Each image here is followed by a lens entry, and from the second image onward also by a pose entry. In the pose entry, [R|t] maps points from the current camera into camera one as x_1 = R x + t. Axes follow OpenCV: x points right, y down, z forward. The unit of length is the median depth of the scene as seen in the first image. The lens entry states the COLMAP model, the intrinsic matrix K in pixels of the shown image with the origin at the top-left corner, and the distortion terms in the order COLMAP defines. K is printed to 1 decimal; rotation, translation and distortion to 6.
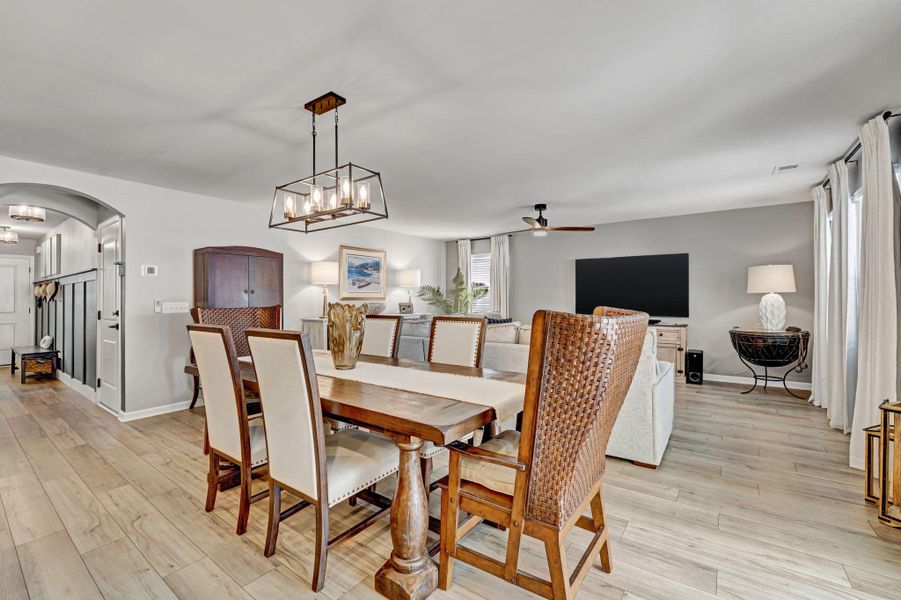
lens RADIAL K [[385.1, 0, 449.2], [0, 385.1, 298.2], [0, 0, 1]] dist [-0.010177, 0.003670]
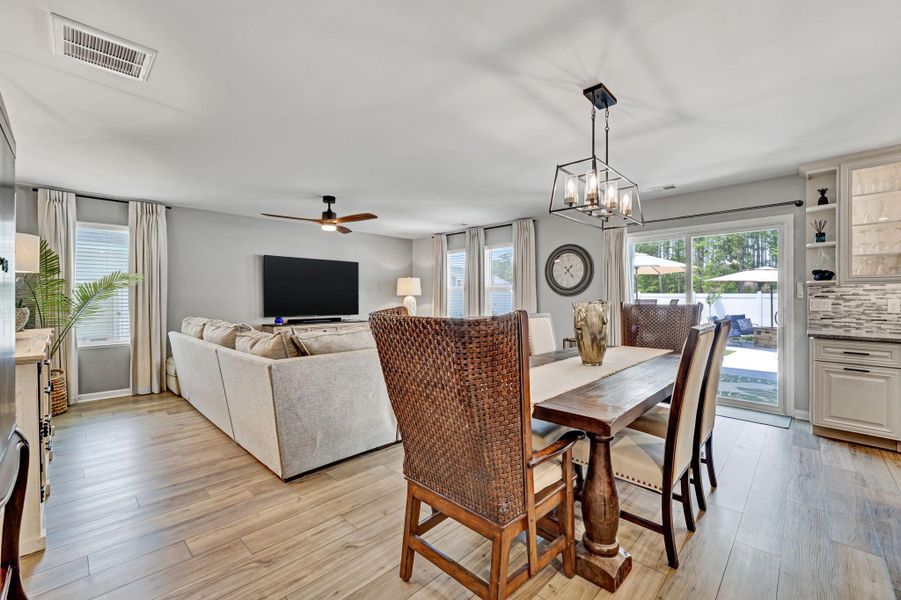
lens RADIAL K [[385.1, 0, 442.1], [0, 385.1, 295.6], [0, 0, 1]] dist [-0.010177, 0.003670]
pose [[0.141201, 0.011431, 0.989915, -0.641144], [0.004233, 0.999917, -0.012150, 0.007310], [-0.989972, 0.005906, 0.141141, 0.603085]]
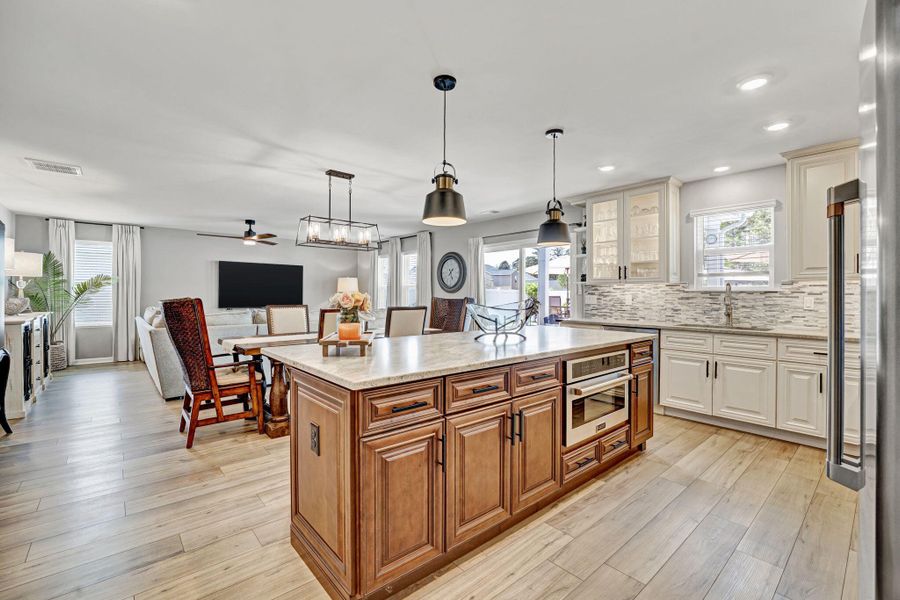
lens RADIAL K [[384.7, 0, 448.4], [0, 384.7, 291.9], [0, 0, 1]] dist [-0.010177, 0.003670]
pose [[0.197374, 0.017165, 0.980178, -0.885332], [-0.000580, 0.999849, -0.017393, 0.017851], [-0.980328, 0.002865, 0.197354, 0.100550]]
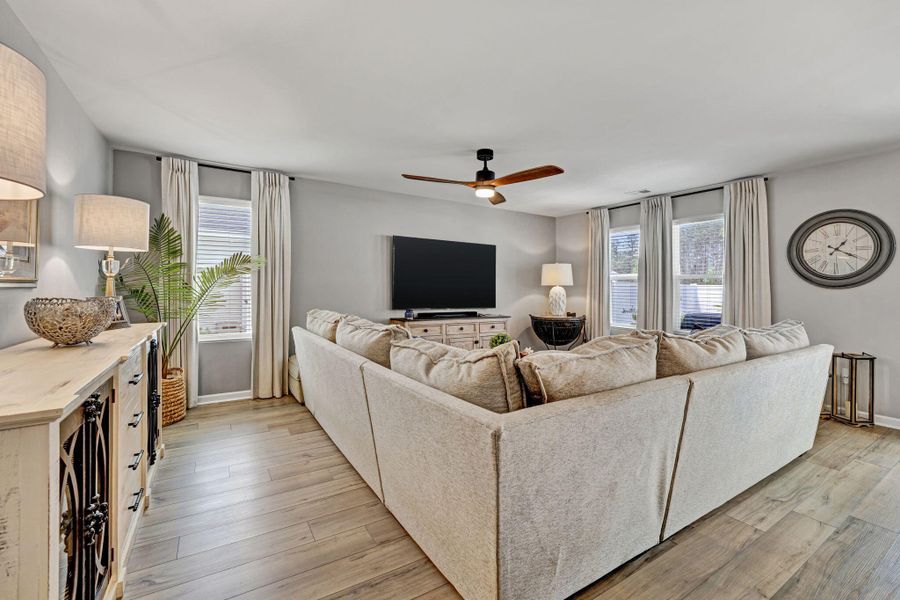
lens RADIAL K [[384.7, 0, 445.3], [0, 384.7, 287.6], [0, 0, 1]] dist [-0.010177, 0.003670]
pose [[0.363202, 0.012191, 0.931631, -0.425747], [-0.010887, 0.999902, -0.008839, 0.007534], [-0.931647, -0.006932, 0.363299, 0.818952]]
